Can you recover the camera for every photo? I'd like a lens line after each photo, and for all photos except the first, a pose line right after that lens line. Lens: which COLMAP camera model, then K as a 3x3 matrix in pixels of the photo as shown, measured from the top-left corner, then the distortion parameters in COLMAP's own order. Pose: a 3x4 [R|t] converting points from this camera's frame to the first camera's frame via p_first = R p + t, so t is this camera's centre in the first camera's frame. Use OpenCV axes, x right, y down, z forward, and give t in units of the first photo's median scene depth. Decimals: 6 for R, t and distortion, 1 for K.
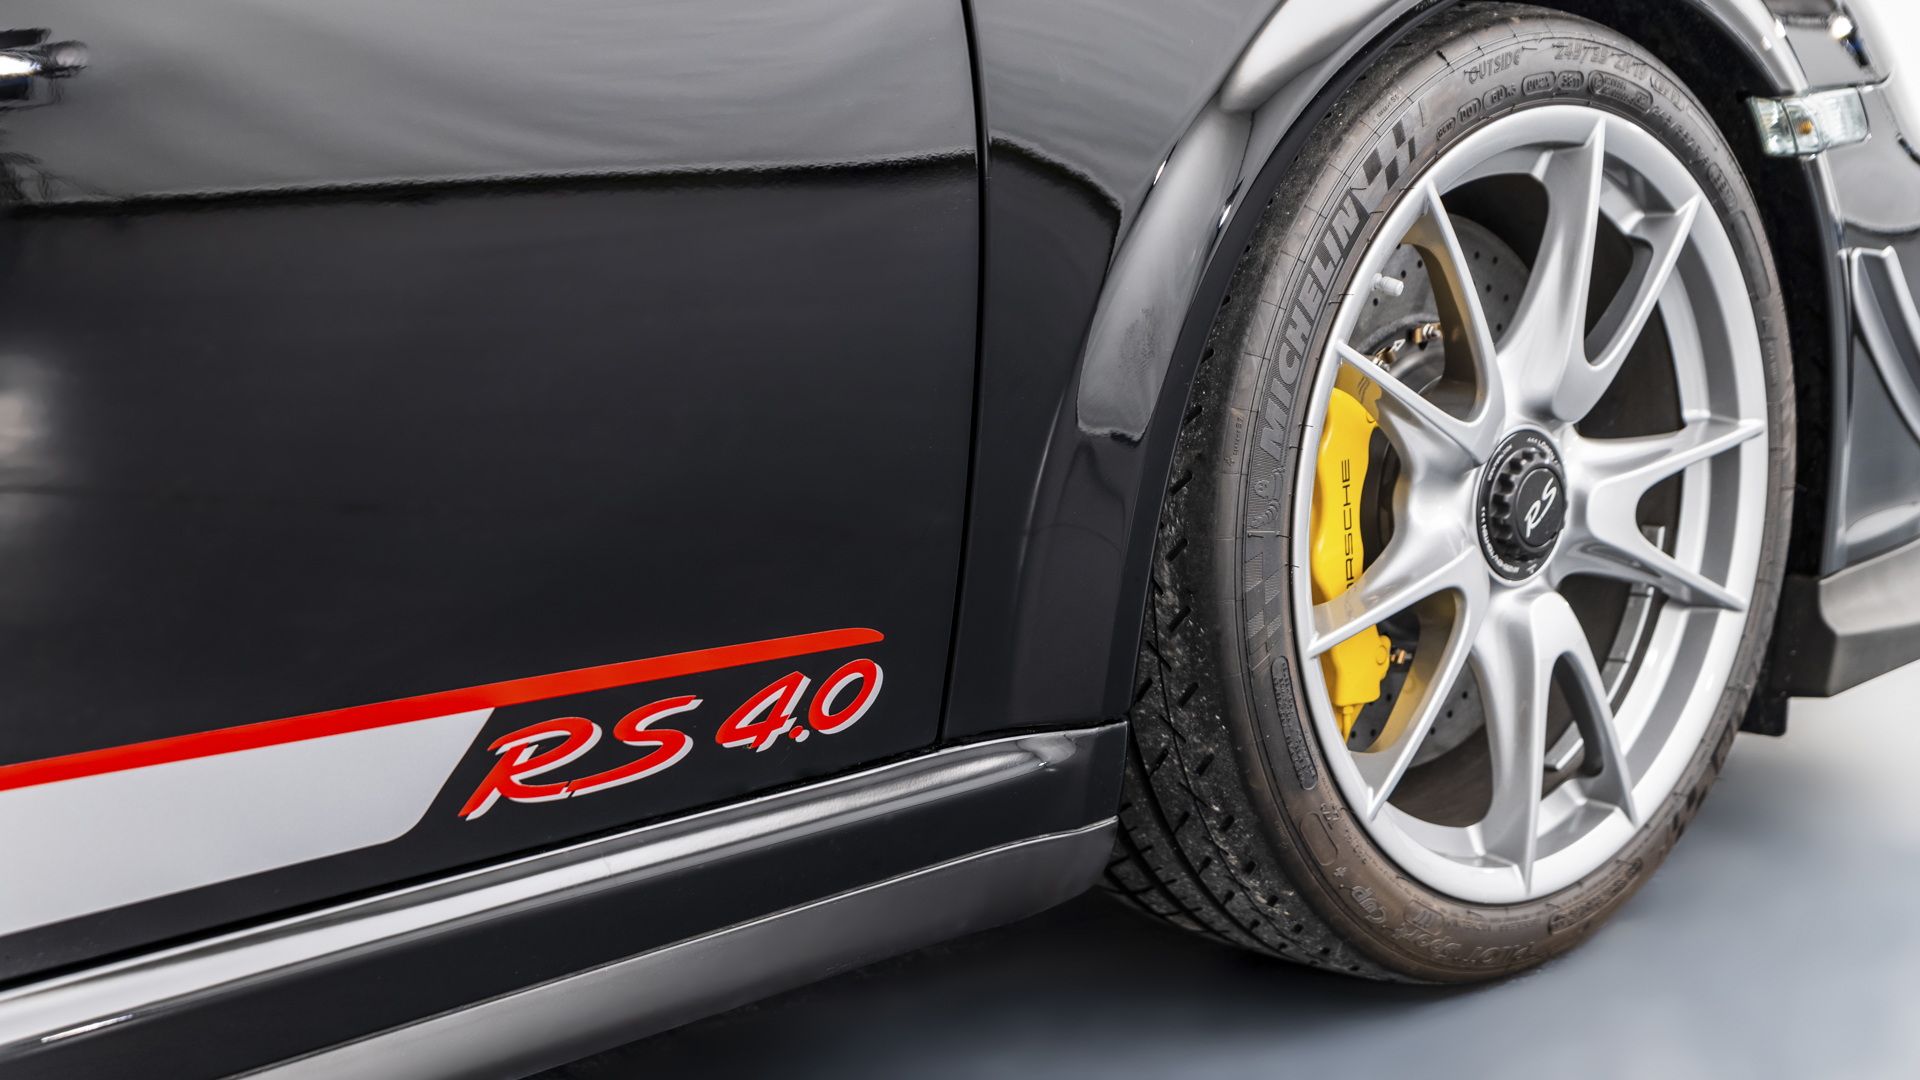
lens RADIAL K [[2990.1, 0, 960.0], [0, 2990.1, 536.6], [0, 0, 1]] dist [0.004856, 0.000000]
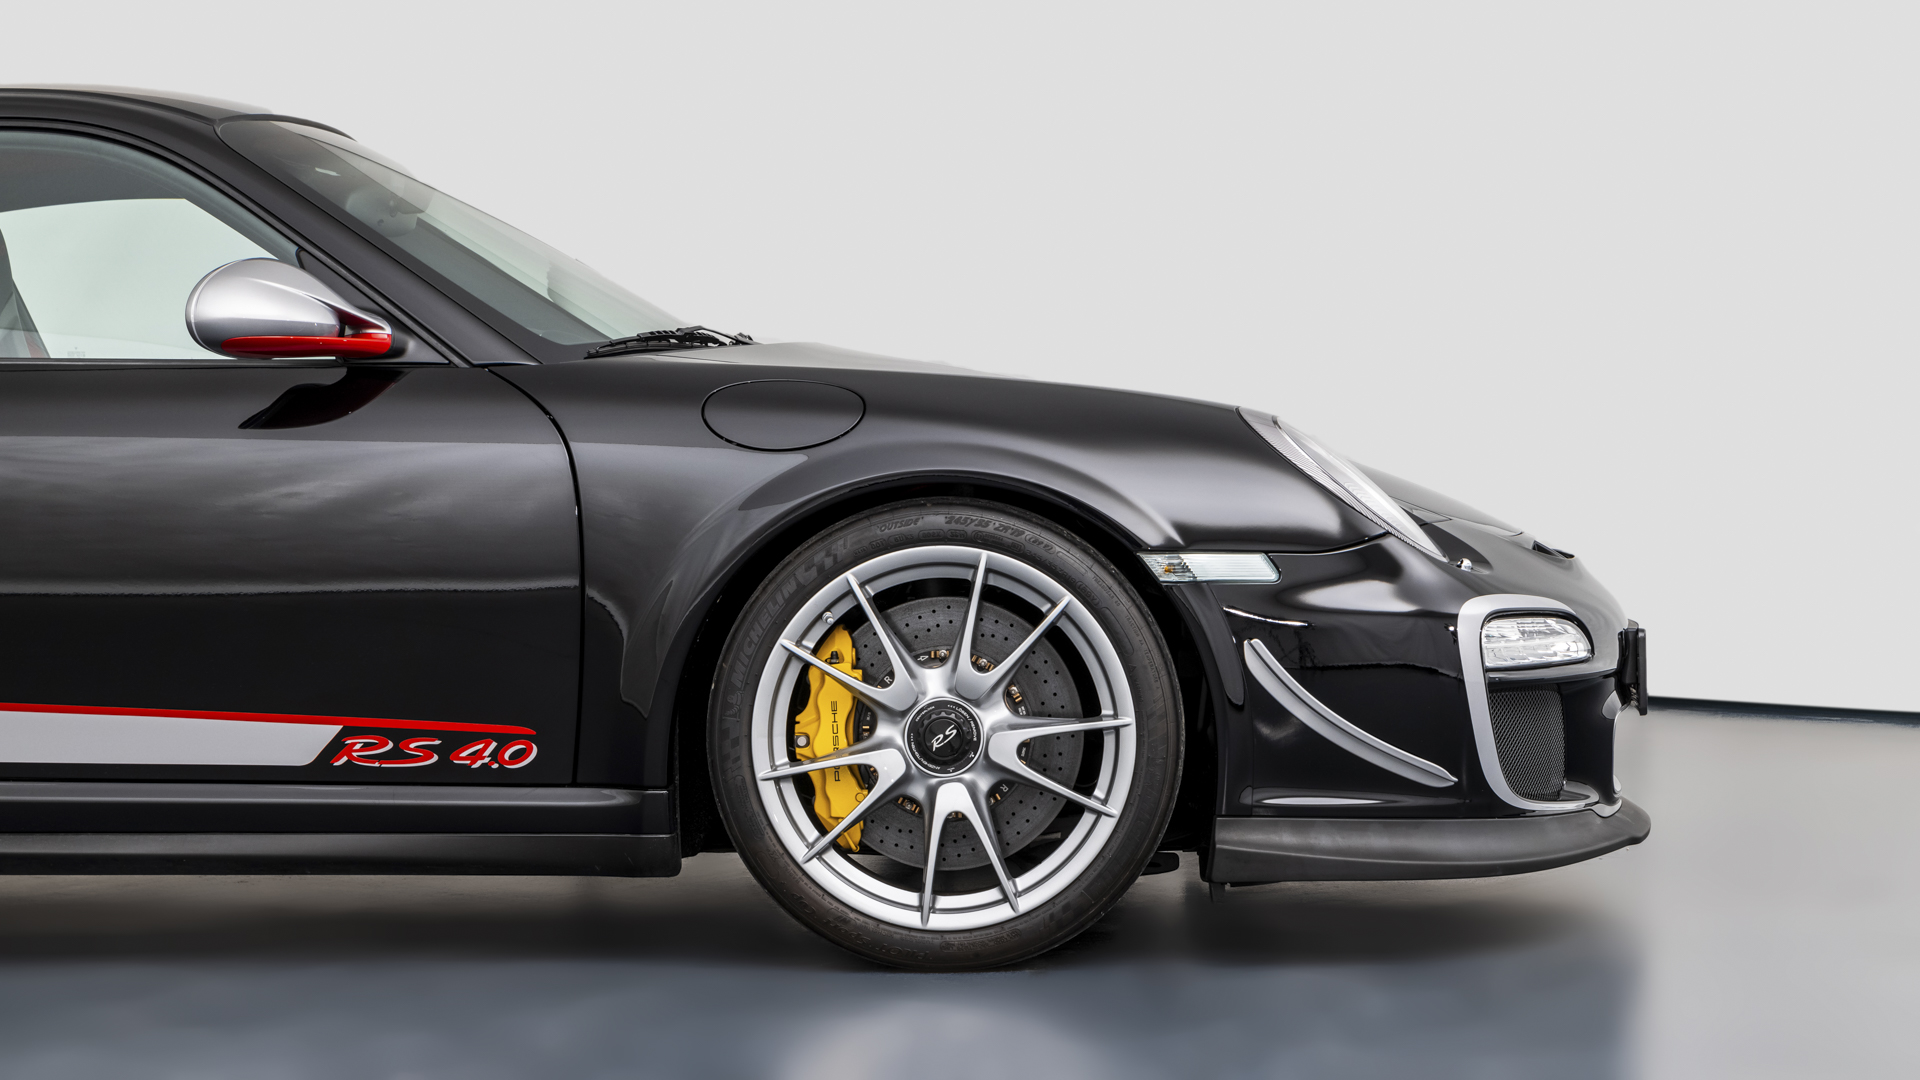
lens RADIAL K [[2990.1, 0, 959.5], [0, 2990.1, 541.7], [0, 0, 1]] dist [0.004856, 0.000000]
pose [[0.770145, 0.056693, -0.635345, 1.872836], [-0.144742, 0.985593, -0.087505, 0.044405], [0.621230, 0.159352, 0.767255, -0.744703]]
